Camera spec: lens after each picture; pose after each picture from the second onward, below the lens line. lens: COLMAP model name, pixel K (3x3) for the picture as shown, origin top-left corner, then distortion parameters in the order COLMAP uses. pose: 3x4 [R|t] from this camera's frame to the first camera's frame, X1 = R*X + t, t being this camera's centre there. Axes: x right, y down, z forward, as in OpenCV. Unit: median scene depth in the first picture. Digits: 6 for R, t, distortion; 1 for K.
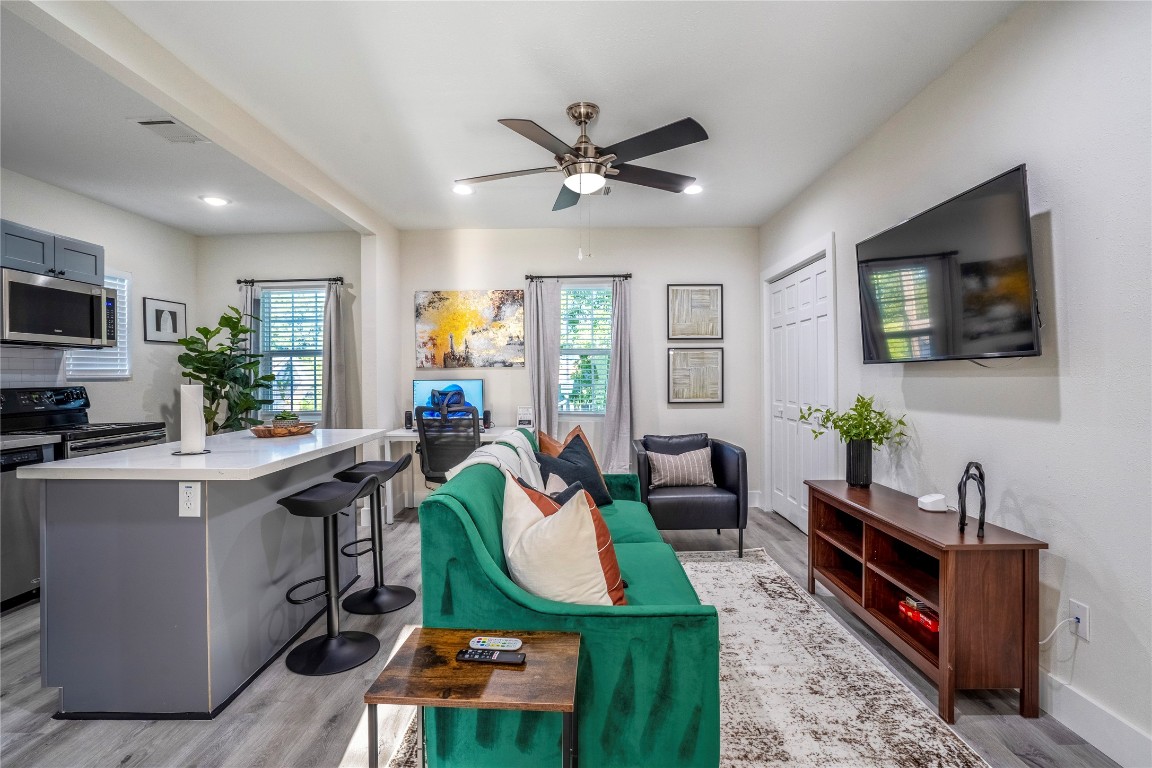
lens RADIAL K [[542.1, 0, 571.9], [0, 542.1, 375.1], [0, 0, 1]] dist [-0.054020, 0.018233]
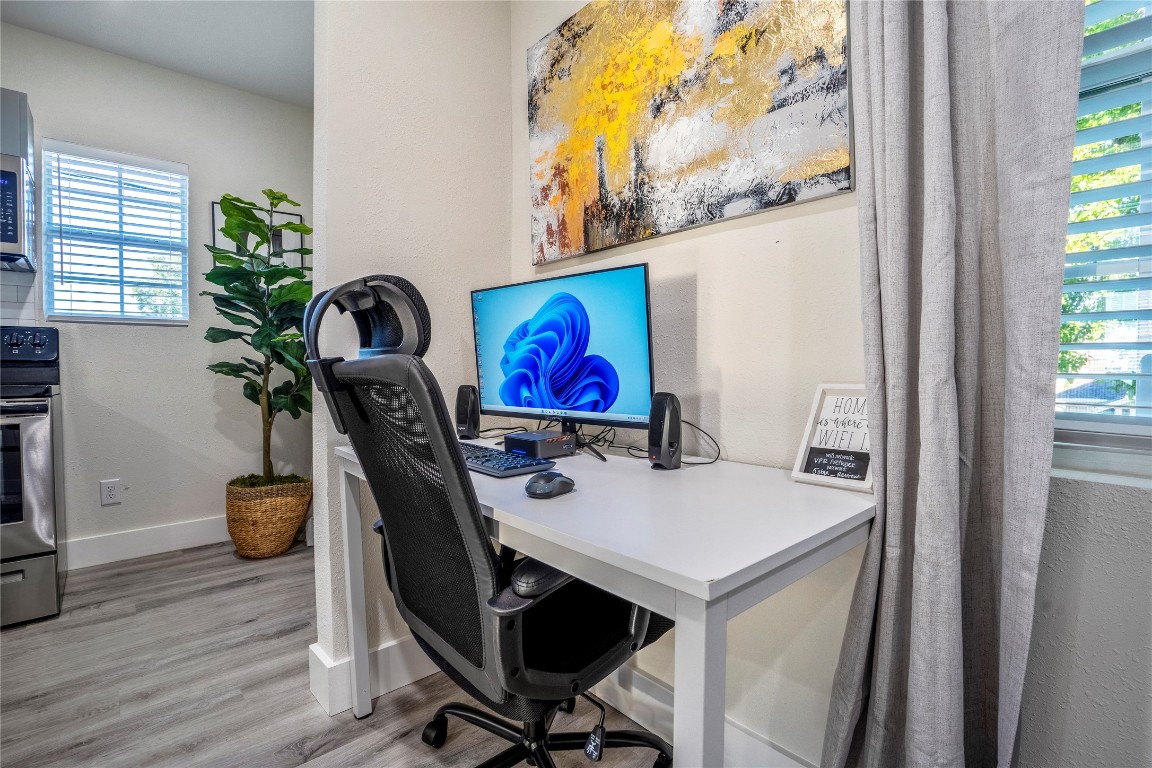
lens RADIAL K [[531.7, 0, 582.4], [0, 531.7, 378.6], [0, 0, 1]] dist [-0.050821, 0.014157]
pose [[0.674891, 0.020856, -0.737623, -0.010027], [0.001107, 0.999571, 0.029274, 0.053461], [0.737917, -0.020573, 0.674578, 0.844481]]
